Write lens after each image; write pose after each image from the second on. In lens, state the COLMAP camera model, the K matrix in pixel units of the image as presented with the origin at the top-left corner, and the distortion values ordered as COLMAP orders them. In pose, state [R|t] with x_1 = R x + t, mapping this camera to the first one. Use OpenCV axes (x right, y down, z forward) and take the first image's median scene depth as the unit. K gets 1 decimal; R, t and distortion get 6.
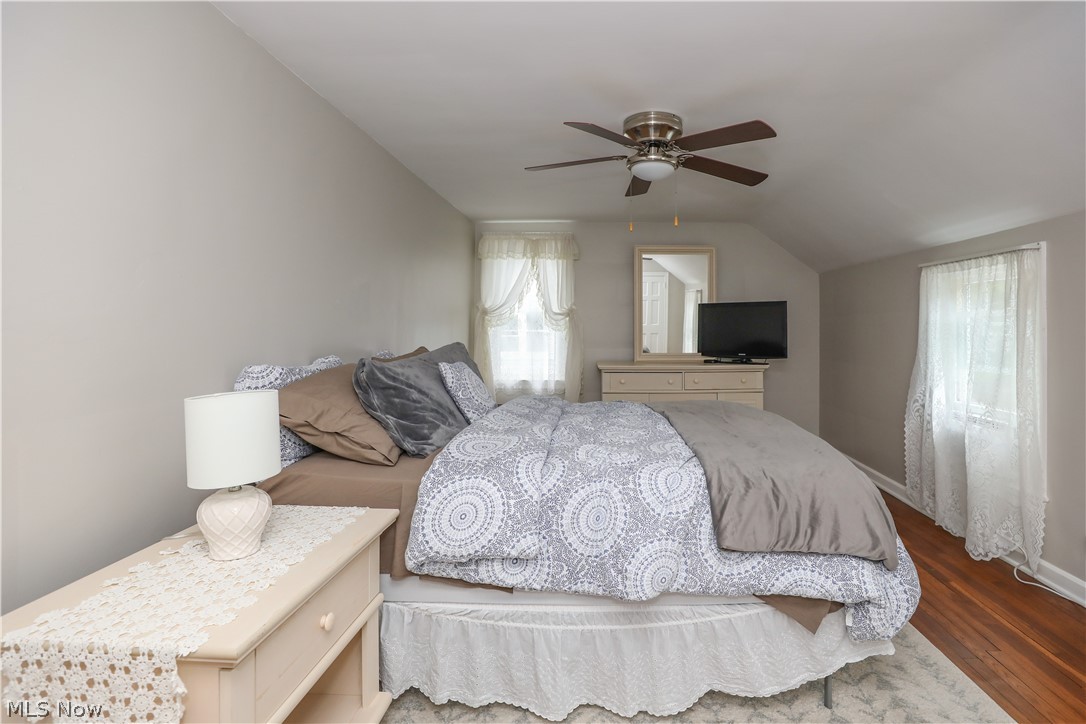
lens RADIAL K [[515.0, 0, 599.4], [0, 515.0, 313.3], [0, 0, 1]] dist [-0.026421, 0.002227]
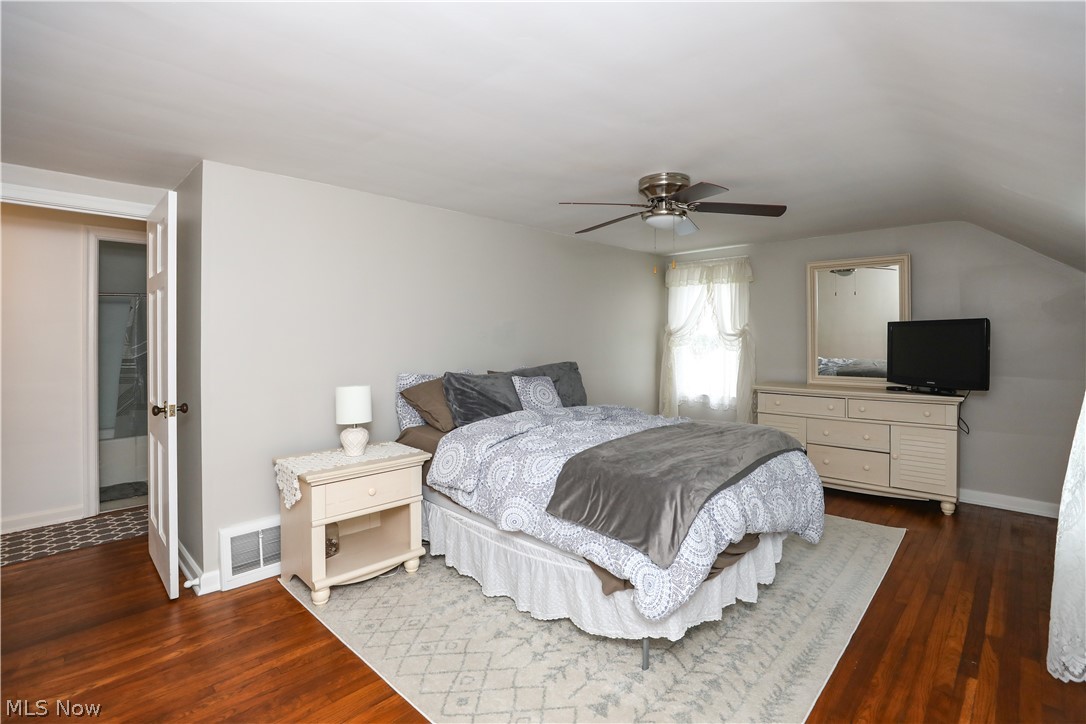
lens RADIAL K [[507.8, 0, 549.7], [0, 507.8, 322.3], [0, 0, 1]] dist [-0.022292, 0.000641]
pose [[0.730570, -0.020026, -0.682544, 0.768766], [0.019606, 0.999773, -0.008349, -0.048717], [0.682556, -0.007283, 0.730797, -0.040967]]
